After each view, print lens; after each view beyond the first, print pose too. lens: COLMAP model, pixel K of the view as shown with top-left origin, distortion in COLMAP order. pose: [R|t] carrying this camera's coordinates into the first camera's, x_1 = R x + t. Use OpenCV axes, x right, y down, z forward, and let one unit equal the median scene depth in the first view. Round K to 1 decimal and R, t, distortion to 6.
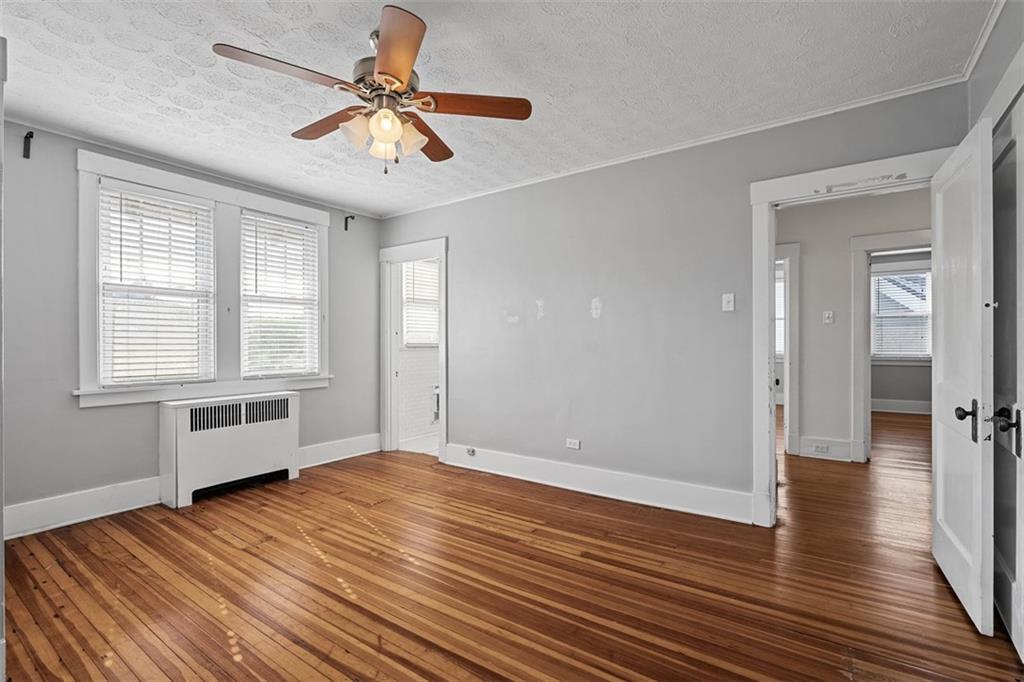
lens RADIAL K [[464.5, 0, 515.2], [0, 464.5, 346.3], [0, 0, 1]] dist [-0.004501, 0.000153]
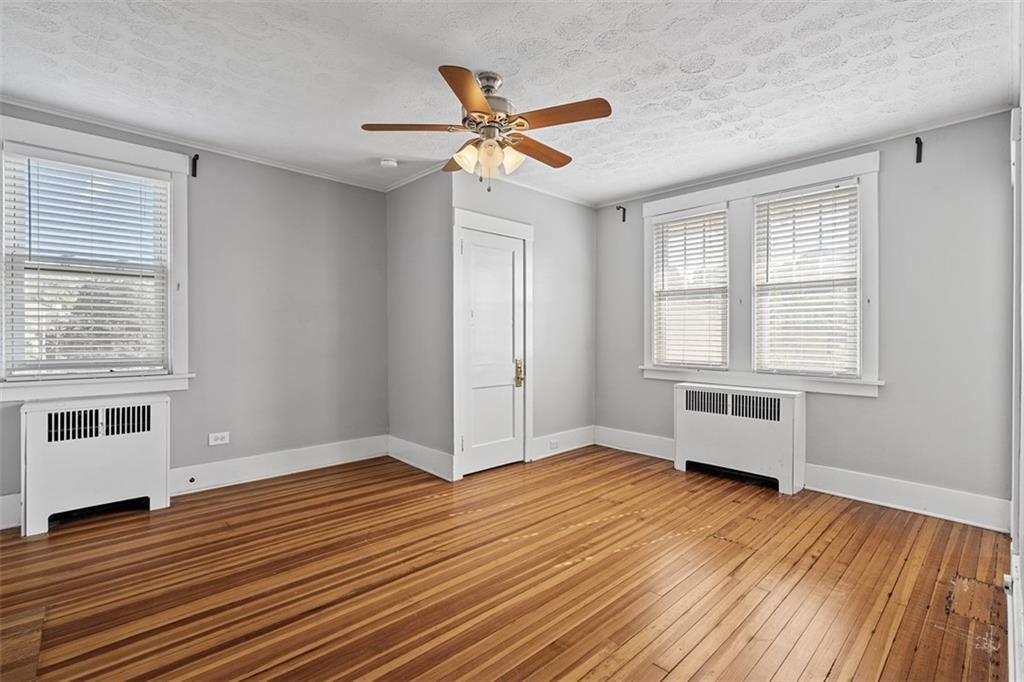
lens RADIAL K [[464.5, 0, 514.7], [0, 464.5, 338.7], [0, 0, 1]] dist [-0.004501, 0.000153]
pose [[-0.211424, 0.013360, -0.977303, 0.597275], [-0.009849, 0.999827, 0.015799, -0.011739], [0.977345, 0.012965, -0.211255, 0.898329]]
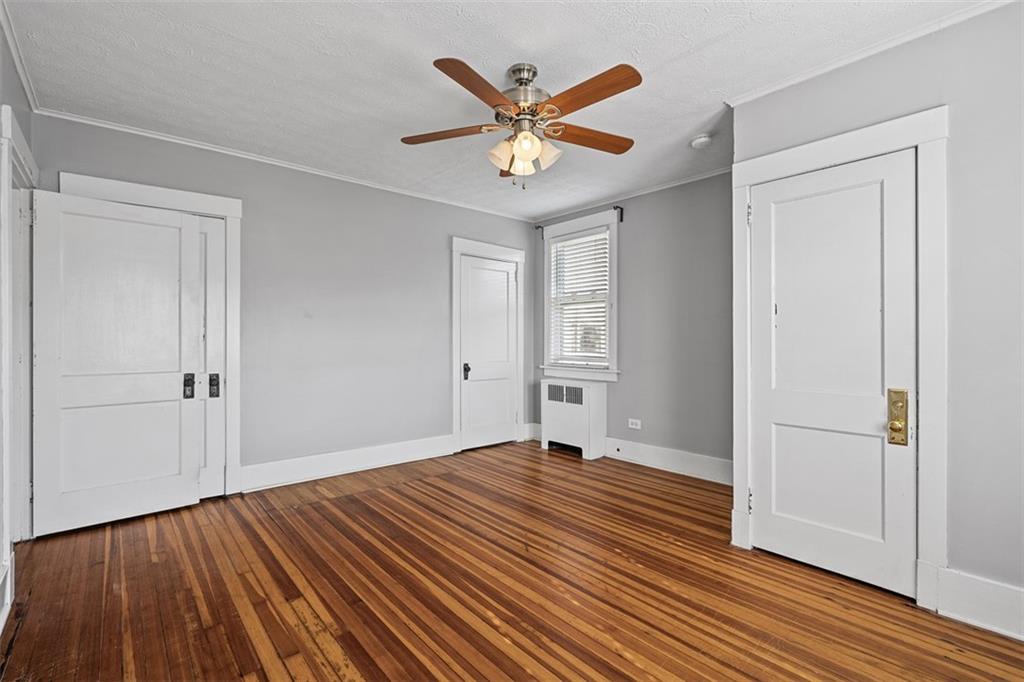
lens RADIAL K [[464.5, 0, 510.3], [0, 464.5, 337.9], [0, 0, 1]] dist [-0.004501, 0.000153]
pose [[-0.966691, 0.004366, 0.255908, -0.366797], [0.005144, 0.999984, 0.002371, -0.010982], [-0.255893, 0.003608, -0.966698, 1.433013]]
